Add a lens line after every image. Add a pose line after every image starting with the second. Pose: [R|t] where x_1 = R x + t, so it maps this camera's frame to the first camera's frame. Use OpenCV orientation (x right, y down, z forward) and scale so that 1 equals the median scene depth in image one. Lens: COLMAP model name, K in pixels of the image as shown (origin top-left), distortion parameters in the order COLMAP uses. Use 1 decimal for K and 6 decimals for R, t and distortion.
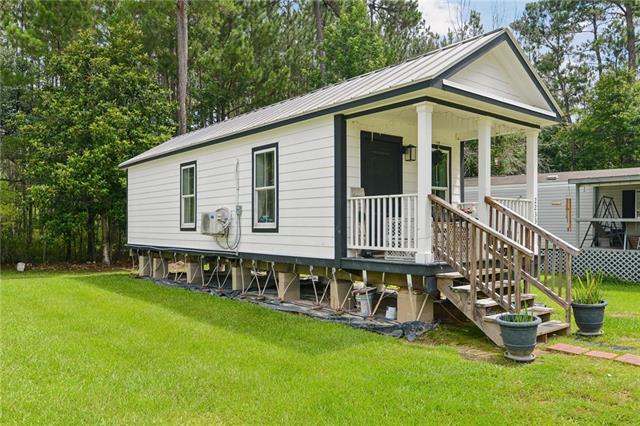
lens RADIAL K [[509.0, 0, 318.1], [0, 509.0, 242.0], [0, 0, 1]] dist [0.002865, 0.001177]
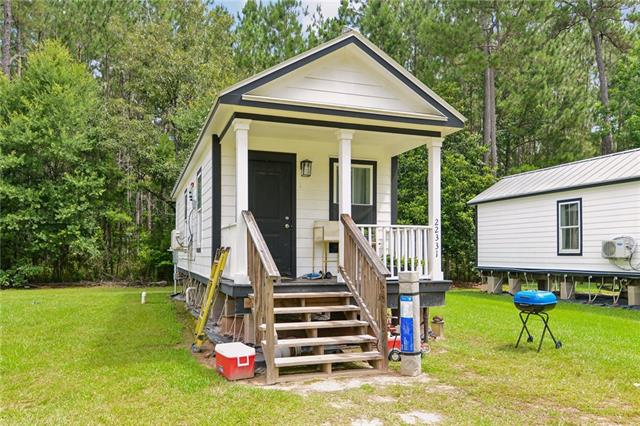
lens RADIAL K [[509.0, 0, 318.1], [0, 509.0, 242.0], [0, 0, 1]] dist [0.002865, 0.001177]
pose [[0.935452, 0.000934, -0.353453, 0.570144], [-0.020717, 0.998422, -0.052193, 0.009298], [0.352847, 0.056147, 0.933995, 0.122106]]
